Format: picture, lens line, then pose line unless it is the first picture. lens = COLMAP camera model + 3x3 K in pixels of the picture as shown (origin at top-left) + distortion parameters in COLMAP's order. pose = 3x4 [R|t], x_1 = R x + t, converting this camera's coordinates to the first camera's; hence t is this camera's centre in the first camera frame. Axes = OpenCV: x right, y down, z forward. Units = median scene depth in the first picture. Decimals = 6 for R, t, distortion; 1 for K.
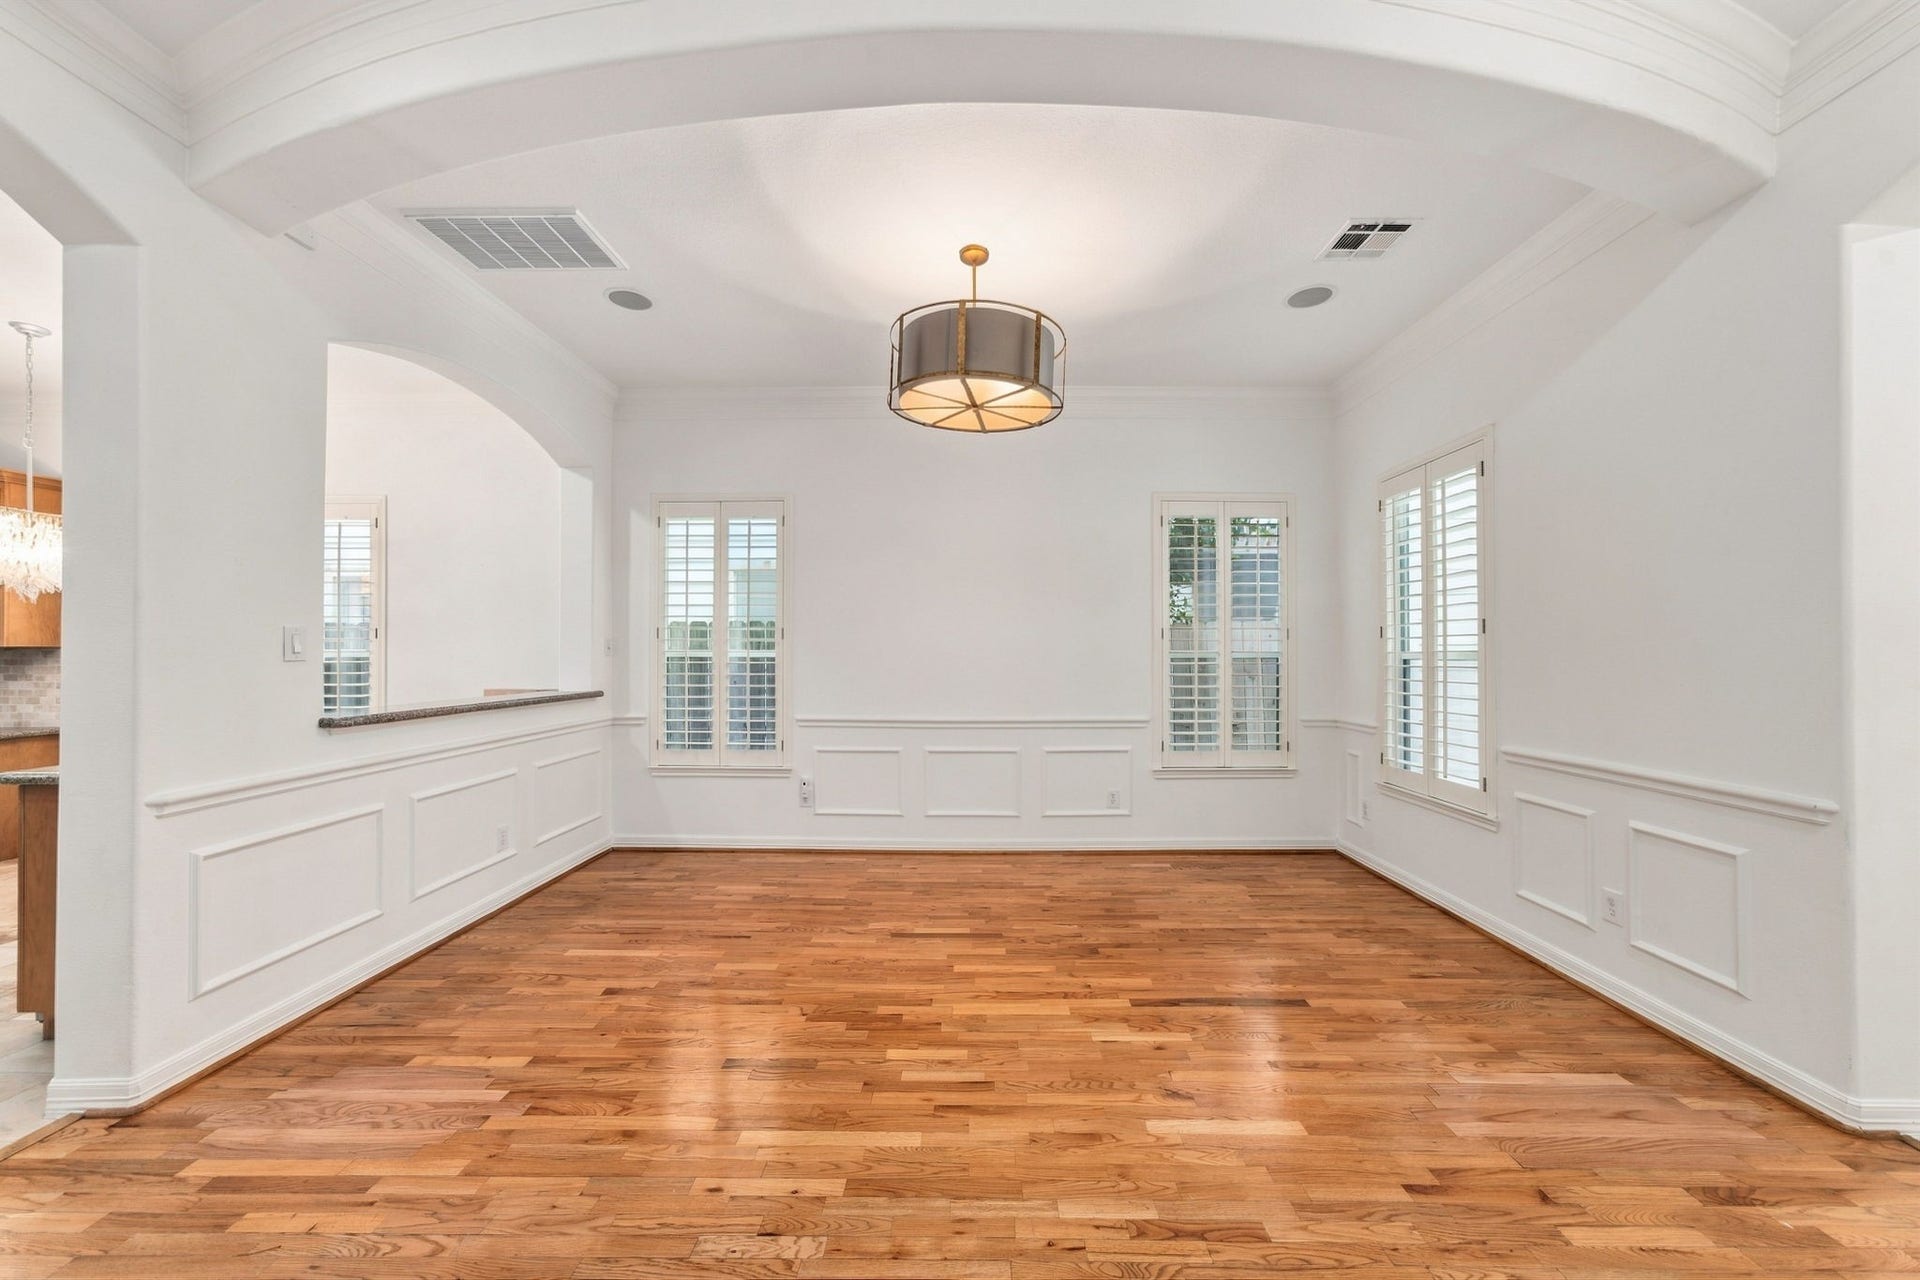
lens RADIAL K [[729.0, 0, 960.0], [0, 729.0, 640.0], [0, 0, 1]] dist [0.000169, 0.000045]
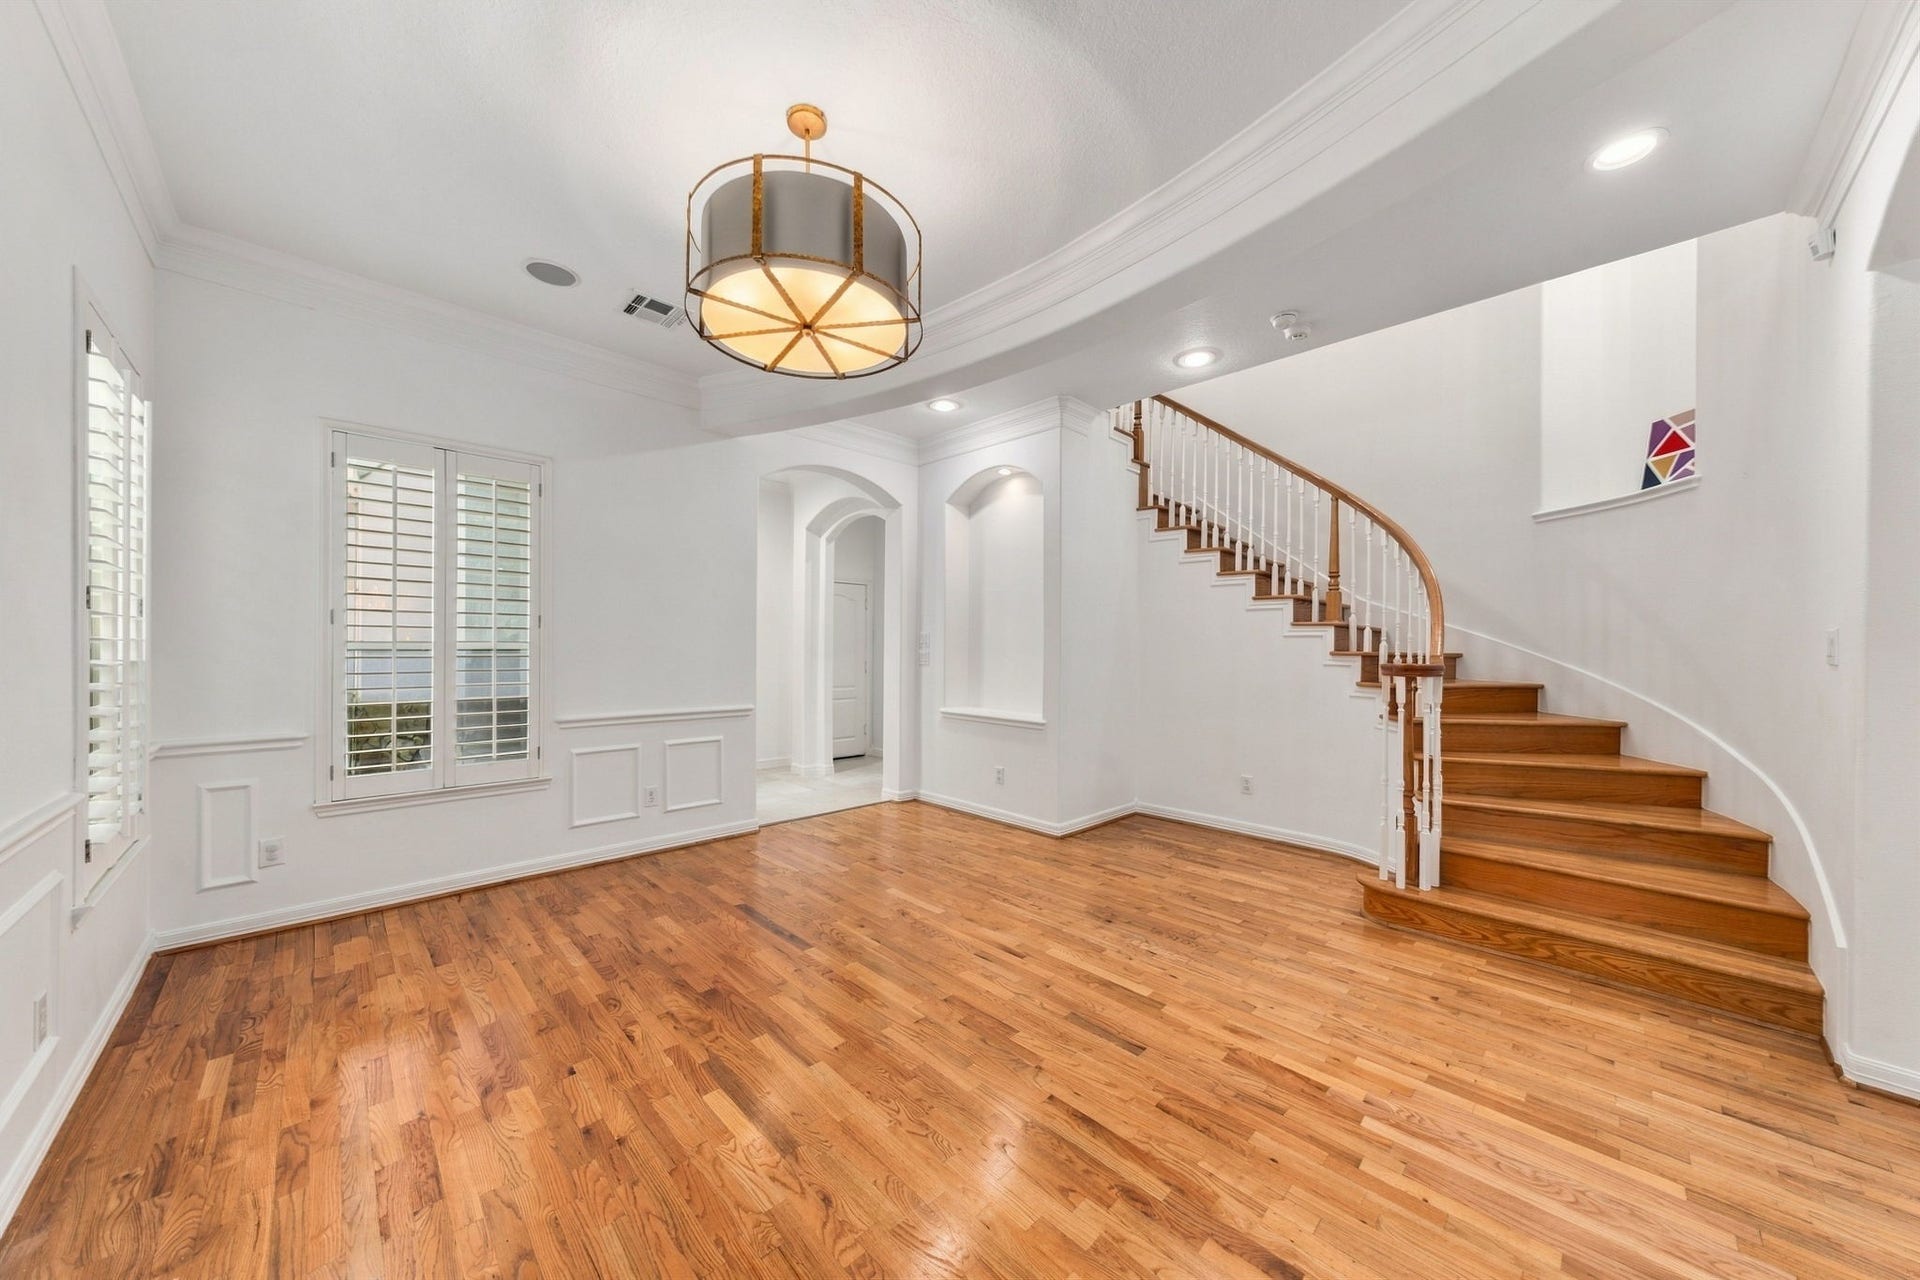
lens RADIAL K [[634.9, 0, 967.6], [0, 634.9, 637.0], [0, 0, 1]] dist [-0.006369, 0.000101]
pose [[-0.721258, 0.008079, 0.692619, -0.628122], [-0.020236, 0.999259, -0.032728, 0.023605], [-0.692371, -0.037621, -0.720561, 1.497181]]
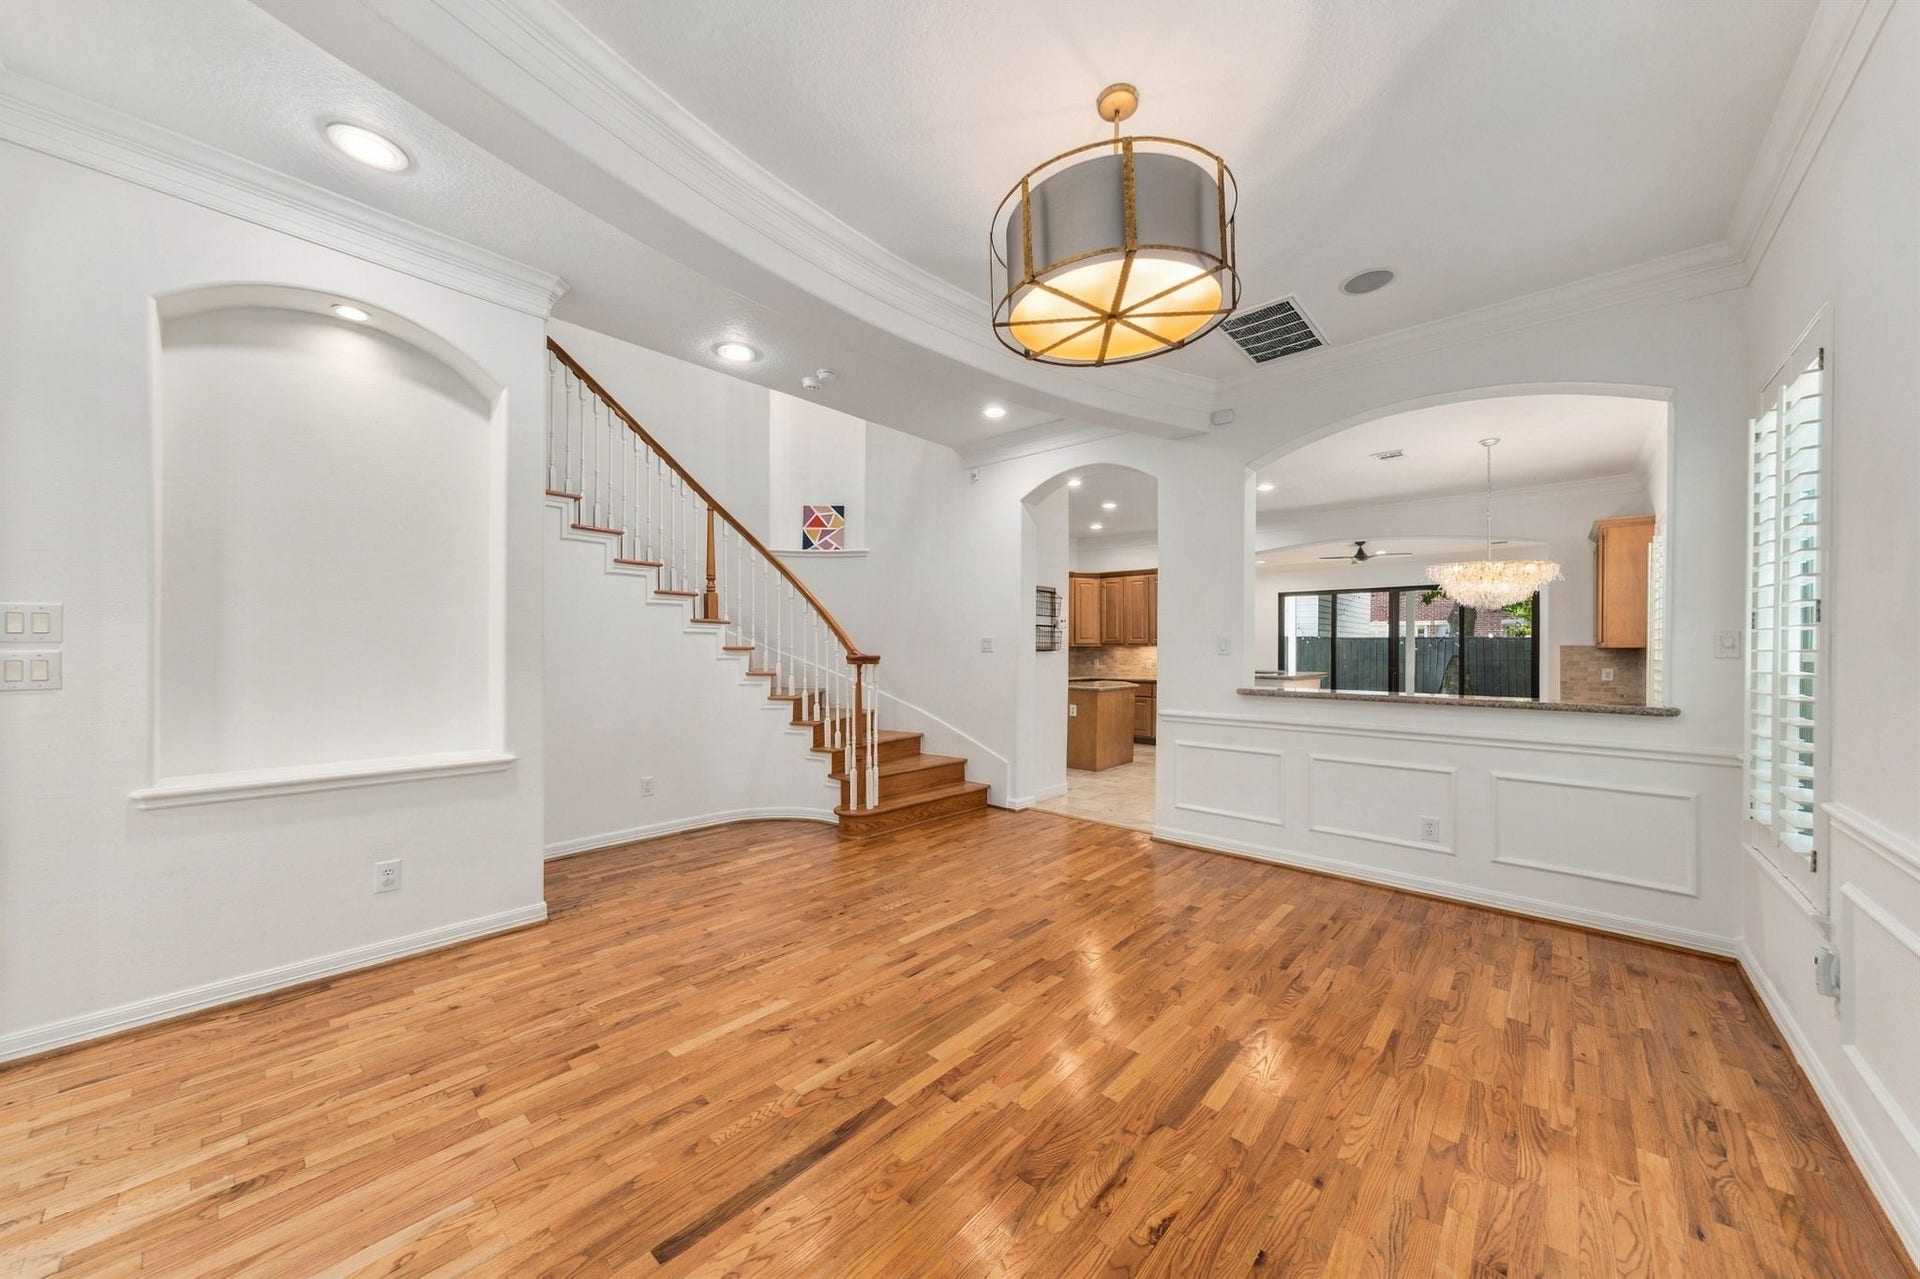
lens RADIAL K [[653.1, 0, 963.0], [0, 653.1, 644.8], [0, 0, 1]] dist [0.001105, 0.000298]
pose [[-0.664086, -0.008469, -0.747608, 0.671341], [0.006982, 0.999822, -0.017528, 0.022421], [0.747623, -0.016860, -0.663909, 1.452155]]
